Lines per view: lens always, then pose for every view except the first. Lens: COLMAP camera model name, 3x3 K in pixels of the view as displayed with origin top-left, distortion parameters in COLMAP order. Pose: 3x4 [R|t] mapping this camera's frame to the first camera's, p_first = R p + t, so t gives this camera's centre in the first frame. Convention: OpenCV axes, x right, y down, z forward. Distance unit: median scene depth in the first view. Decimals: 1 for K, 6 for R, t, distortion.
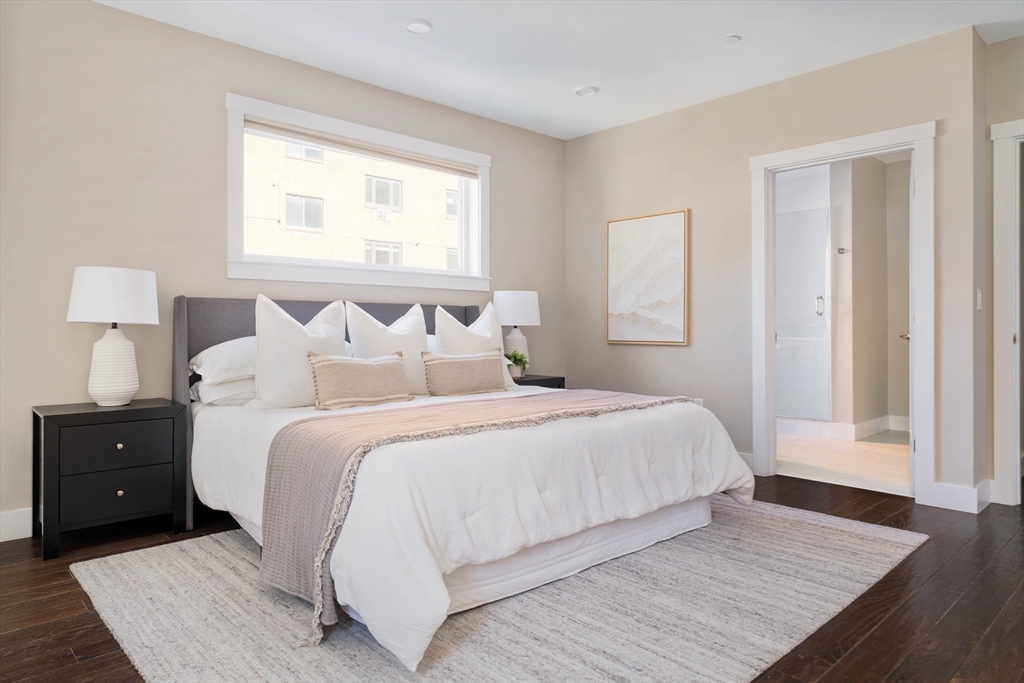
lens RADIAL K [[661.7, 0, 513.3], [0, 661.7, 325.9], [0, 0, 1]] dist [0.000978, 0.001078]
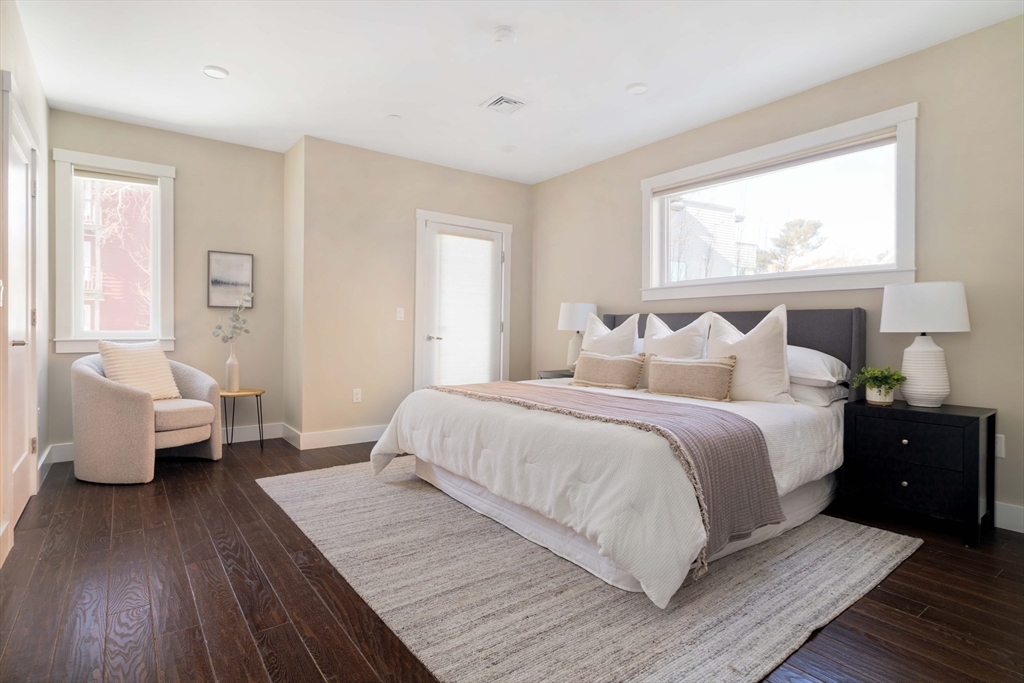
lens RADIAL K [[519.3, 0, 493.0], [0, 519.3, 335.7], [0, 0, 1]] dist [-0.012566, 0.000746]
pose [[-0.144037, 0.005529, -0.989557, 0.949696], [-0.003407, 0.999976, 0.006083, 0.002372], [0.989566, 0.004247, -0.144015, 0.980006]]
